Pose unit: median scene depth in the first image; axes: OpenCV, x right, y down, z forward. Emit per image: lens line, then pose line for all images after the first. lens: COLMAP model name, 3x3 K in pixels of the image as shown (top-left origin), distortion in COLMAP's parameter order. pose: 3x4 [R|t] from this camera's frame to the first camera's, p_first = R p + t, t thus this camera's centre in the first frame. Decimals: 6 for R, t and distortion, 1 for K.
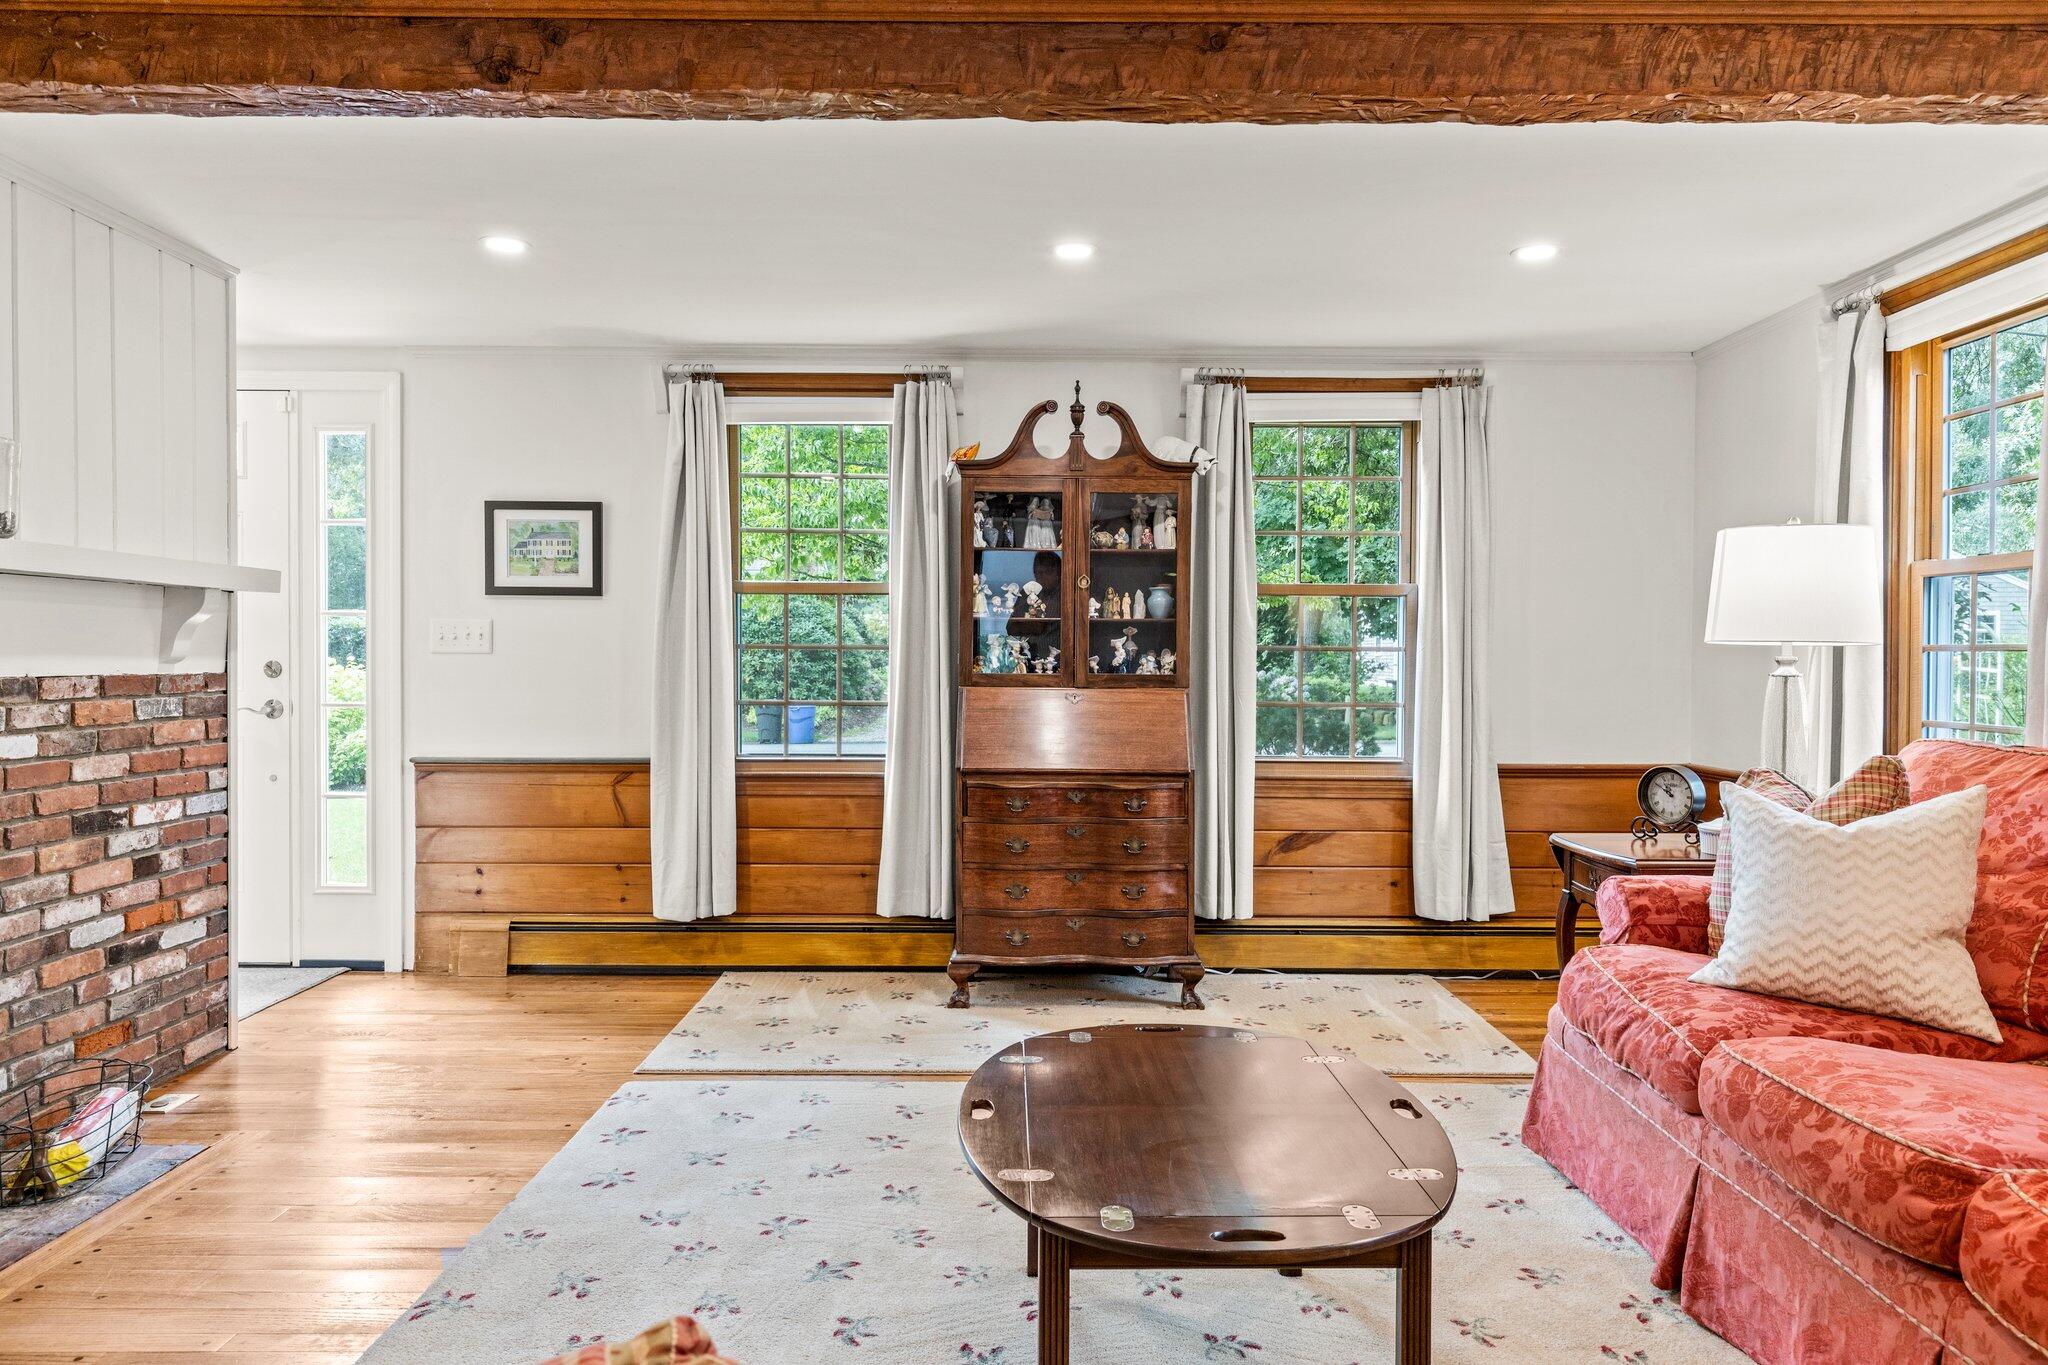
lens RADIAL K [[1298.6, 0, 1033.3], [0, 1298.6, 665.1], [0, 0, 1]] dist [0.011597, -0.004303]
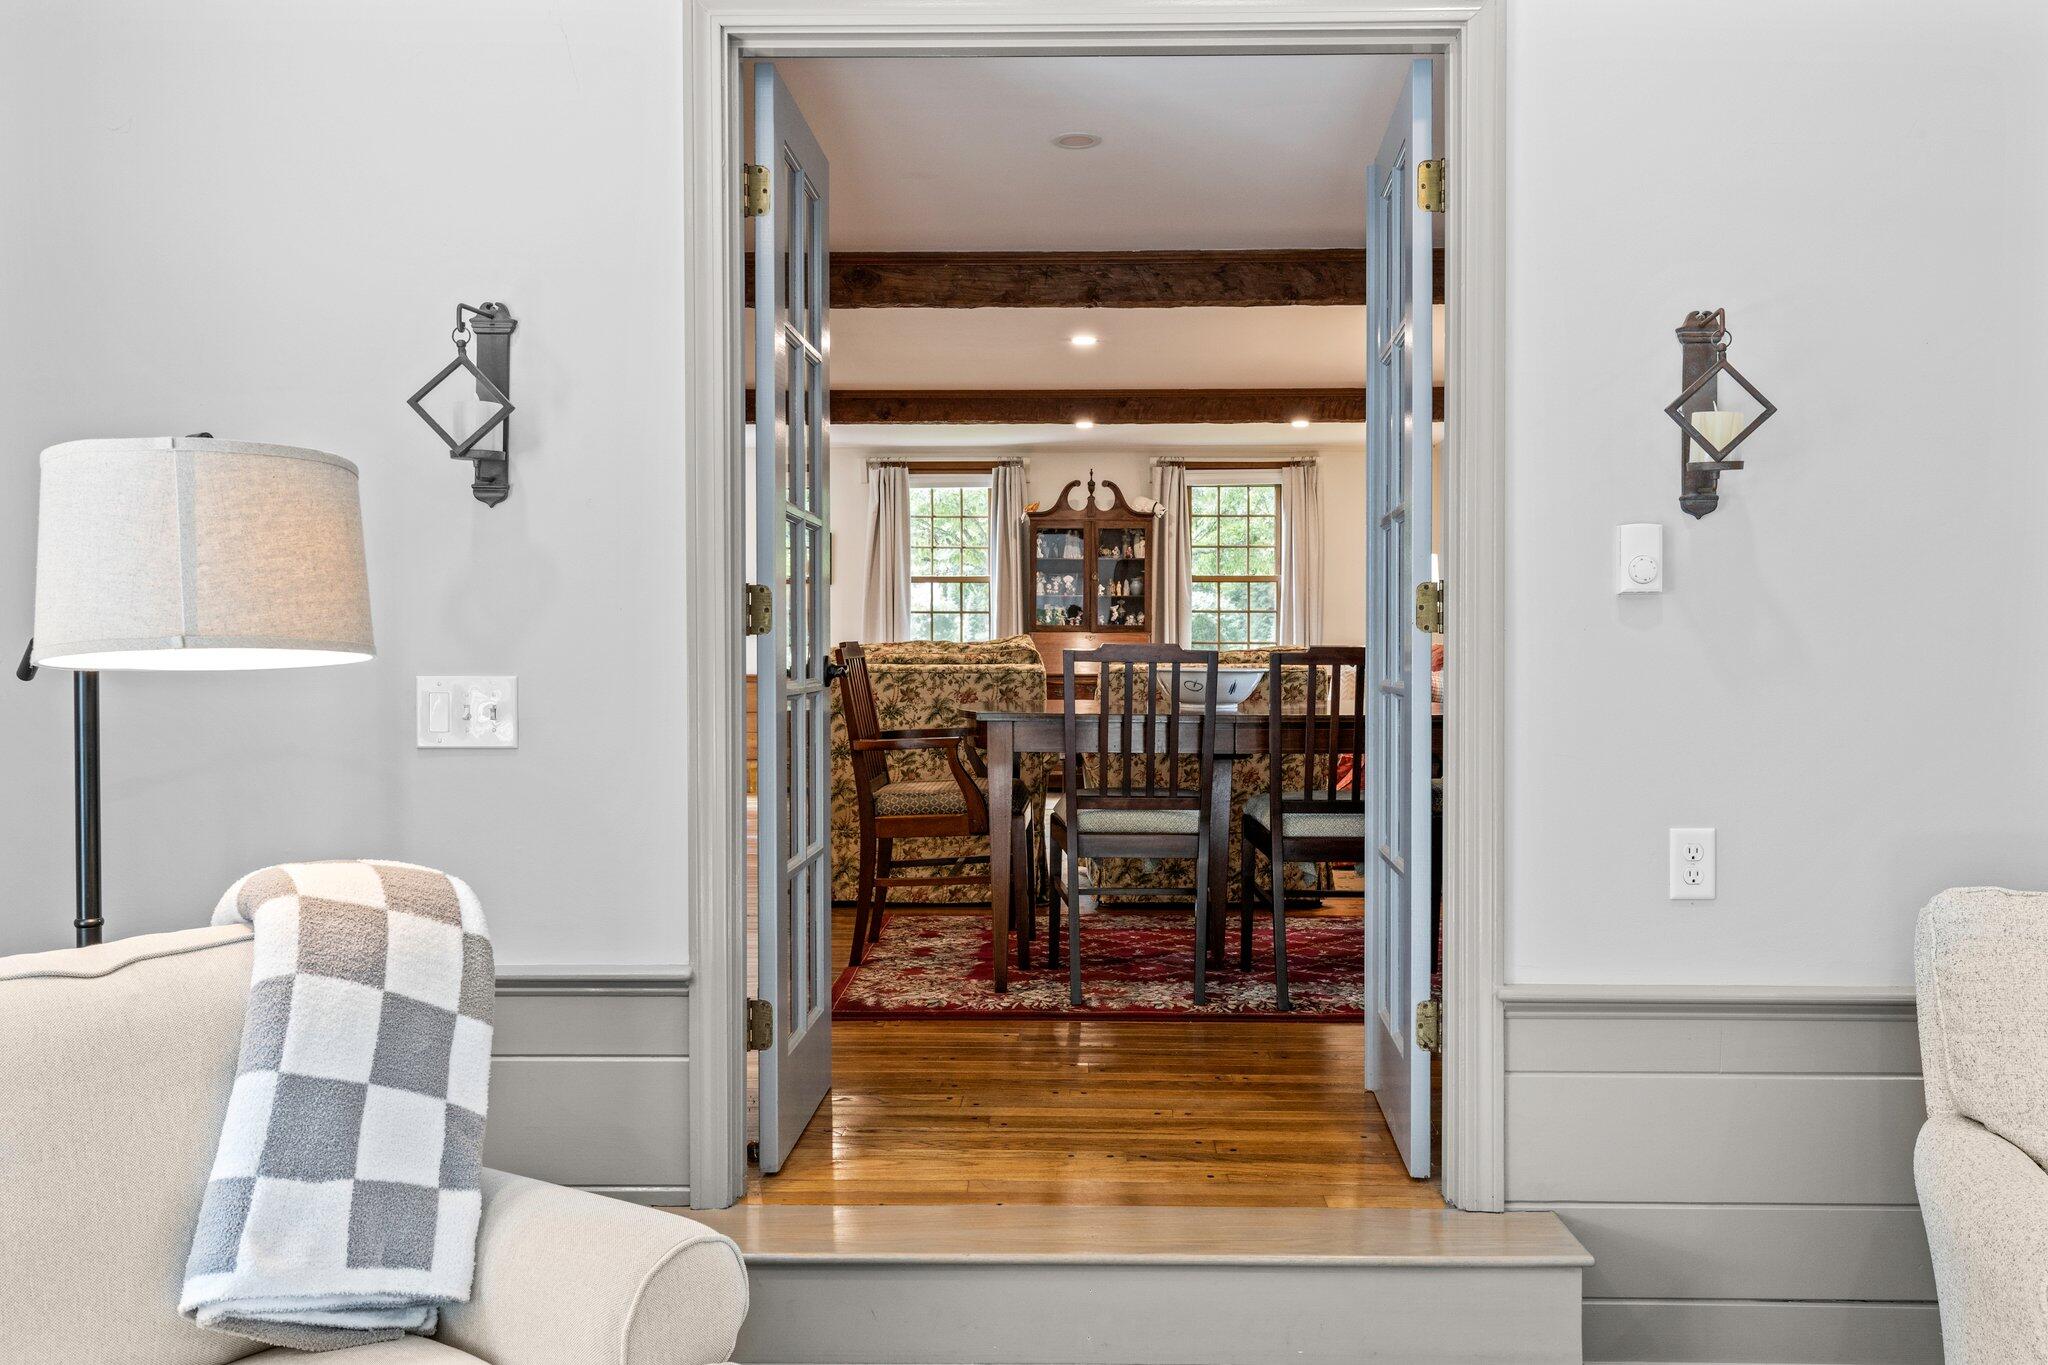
lens RADIAL K [[1704.9, 0, 1018.5], [0, 1704.9, 667.8], [0, 0, 1]] dist [-0.011987, -0.006715]
pose [[0.999272, -0.004431, -0.037905, 0.021424], [0.004941, 0.999898, 0.013387, 0.036292], [0.037842, -0.013565, 0.999192, -1.522768]]
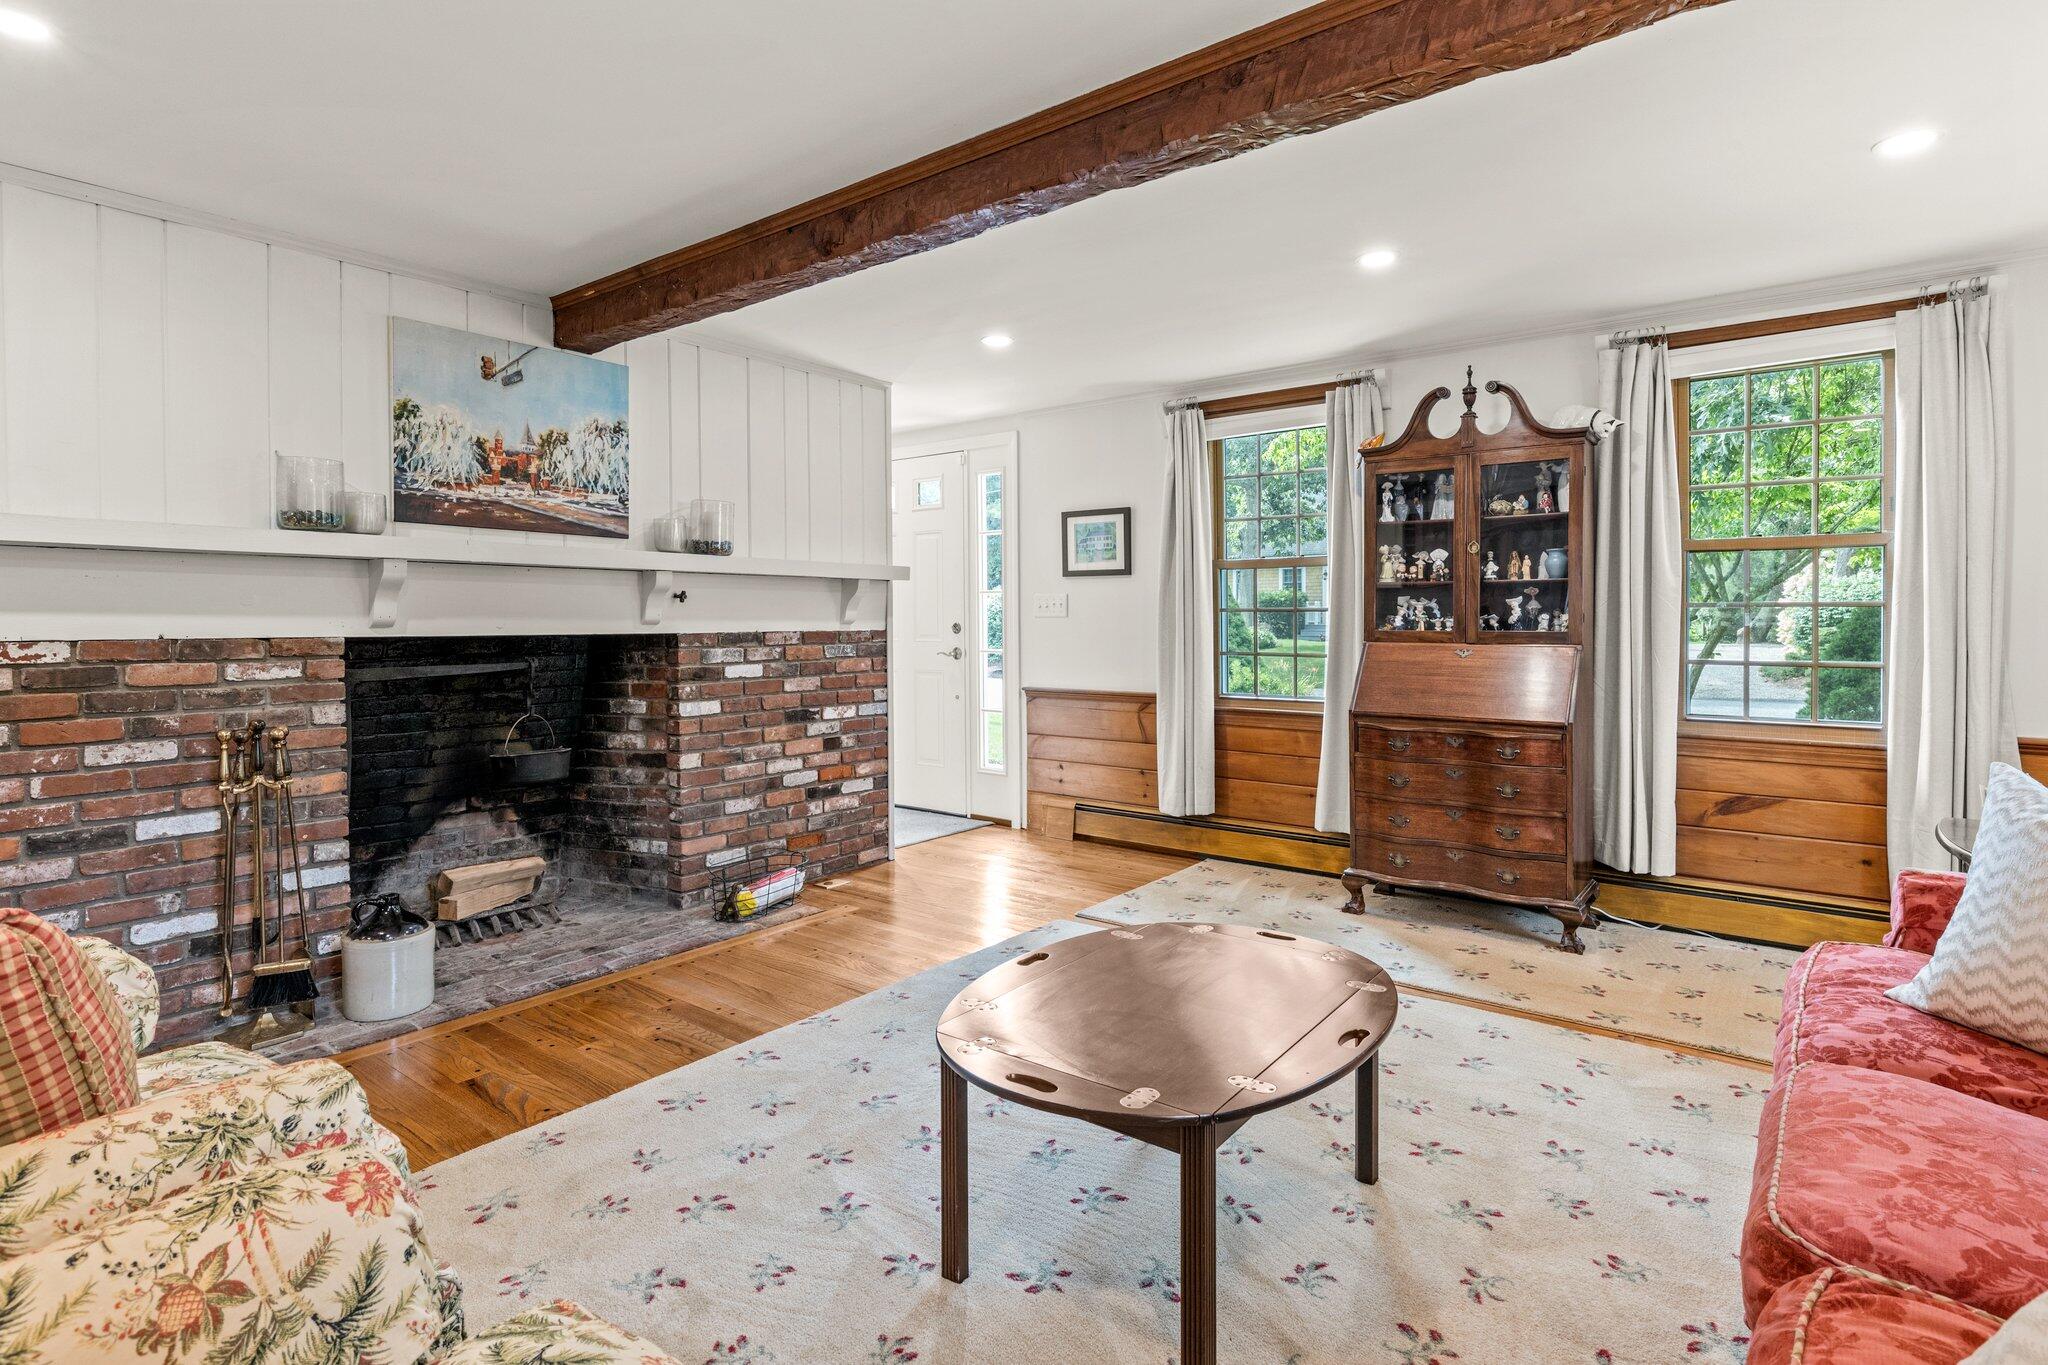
lens RADIAL K [[1021.6, 0, 1037.8], [0, 1021.6, 629.6], [0, 0, 1]] dist [-0.000716, 0.000019]
pose [[0.790583, -0.001129, -0.612354, 0.285427], [0.002723, 0.999995, 0.001673, 0.003245], [0.612349, -0.002990, 0.790582, 0.090533]]
